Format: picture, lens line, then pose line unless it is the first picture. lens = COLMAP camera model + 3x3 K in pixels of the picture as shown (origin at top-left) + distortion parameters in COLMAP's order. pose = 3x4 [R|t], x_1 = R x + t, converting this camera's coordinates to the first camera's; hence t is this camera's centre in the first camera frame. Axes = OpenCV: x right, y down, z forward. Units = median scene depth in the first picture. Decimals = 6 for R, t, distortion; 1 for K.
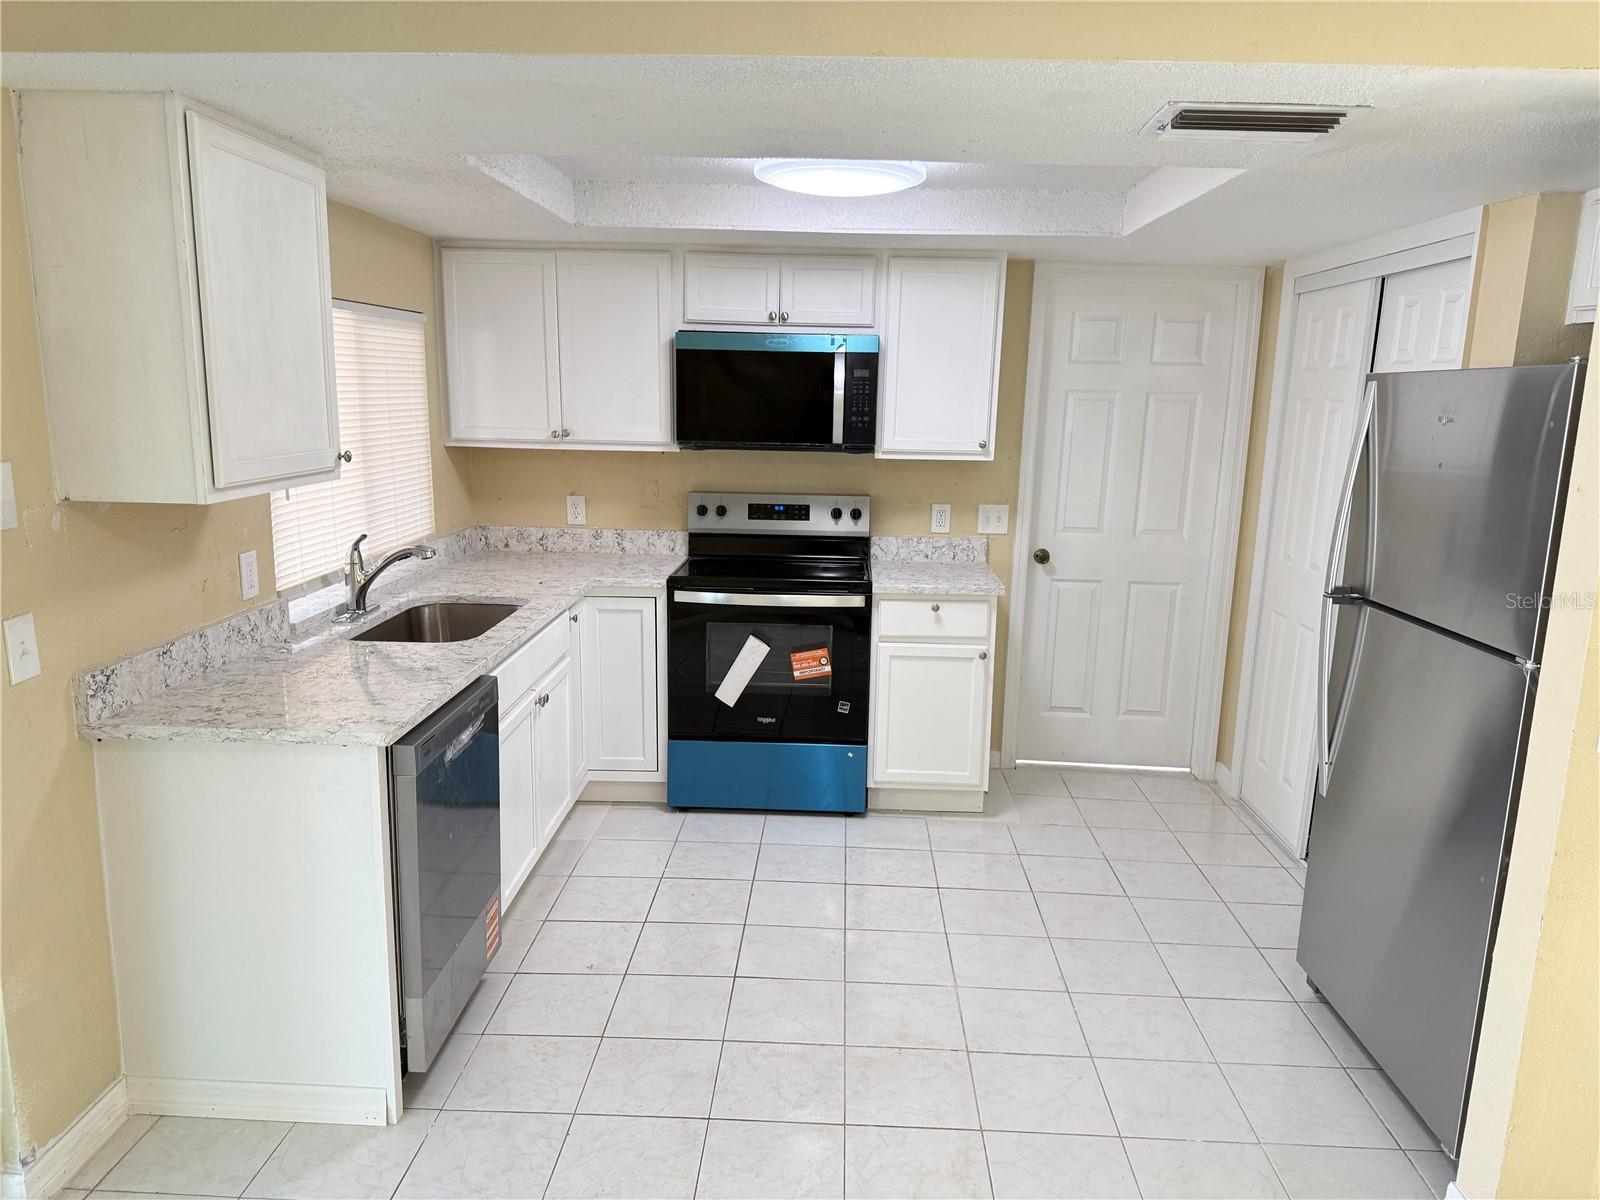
lens RADIAL K [[1128.2, 0, 798.4], [0, 1128.2, 608.4], [0, 0, 1]] dist [0.151884, -0.211597]
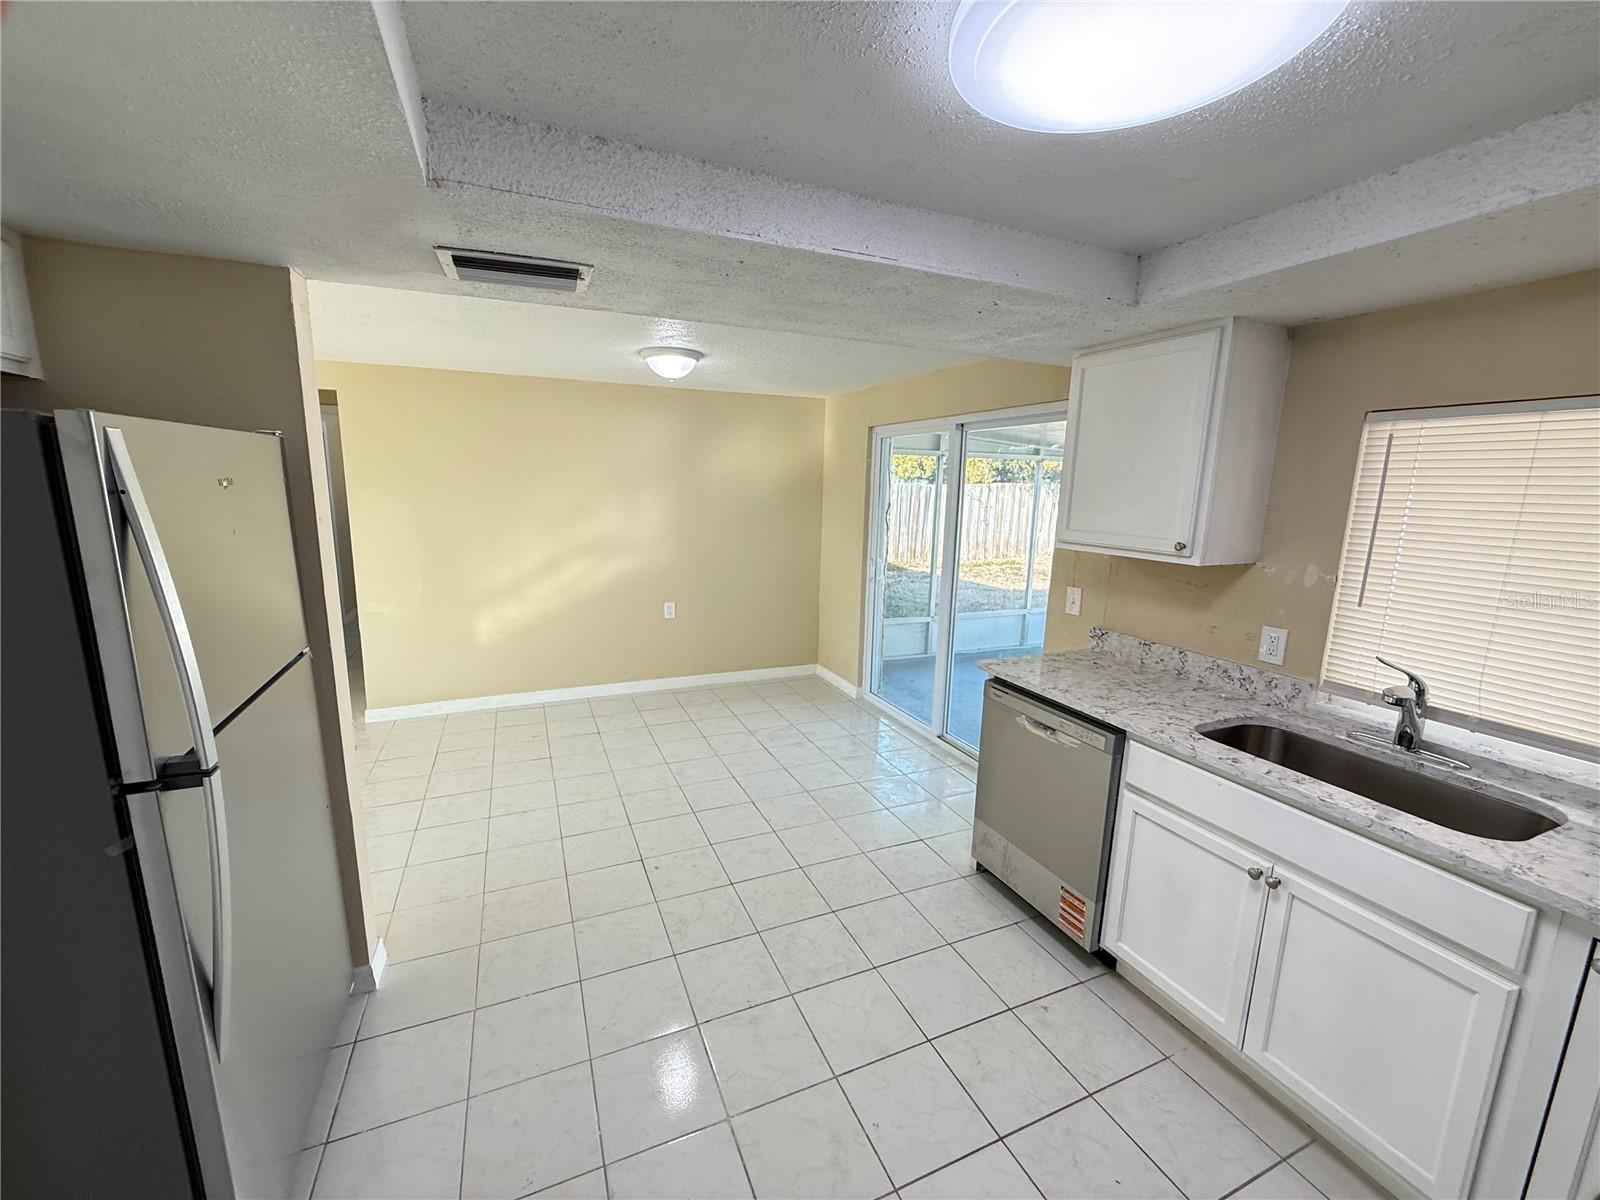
lens RADIAL K [[641.7, 0, 795.5], [0, 641.7, 596.4], [0, 0, 1]] dist [0.001478, 0.000339]
pose [[-0.899248, 0.033885, -0.436124, 0.222138], [-0.127187, 0.933670, 0.334789, -0.179423], [0.418540, 0.356528, -0.835291, 0.966756]]
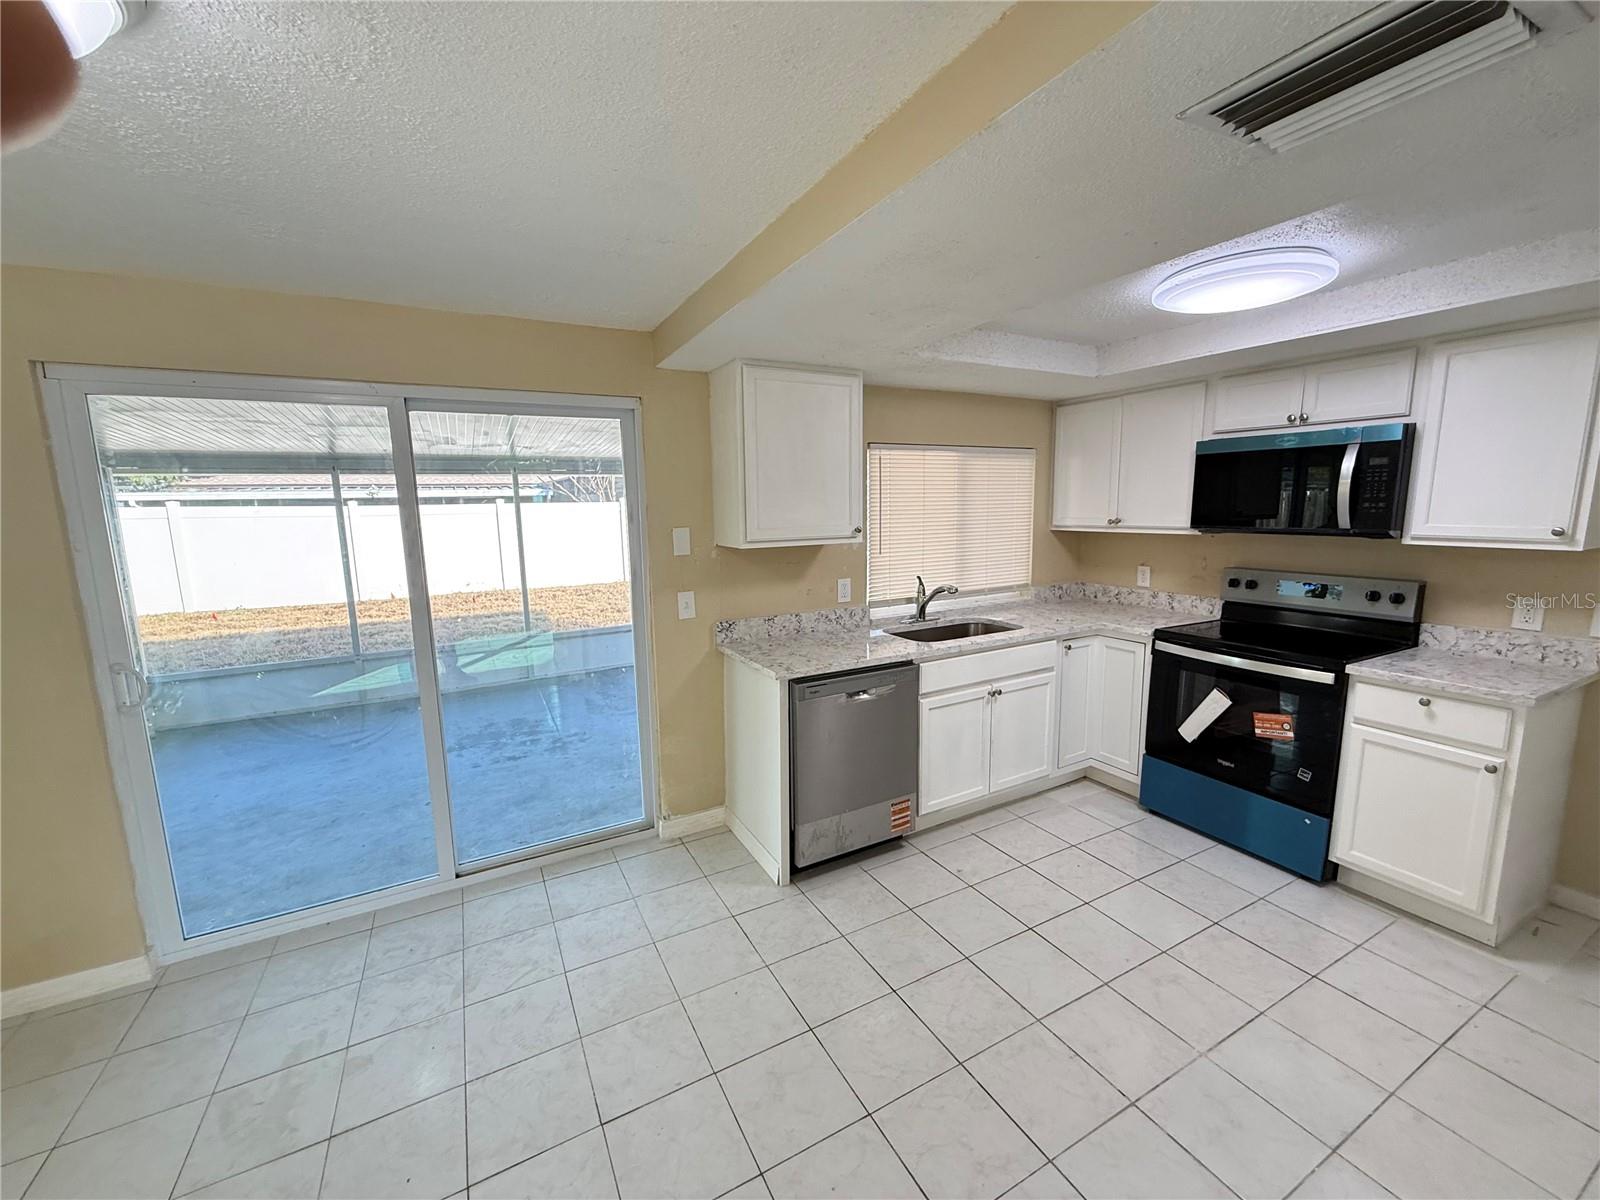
lens RADIAL K [[641.7, 0, 795.5], [0, 641.7, 596.4], [0, 0, 1]] dist [0.001478, 0.000339]
pose [[0.504903, 0.098209, -0.857571, 0.299037], [-0.141738, 0.989454, 0.029863, -0.028528], [0.851460, 0.106473, 0.513498, 0.264170]]
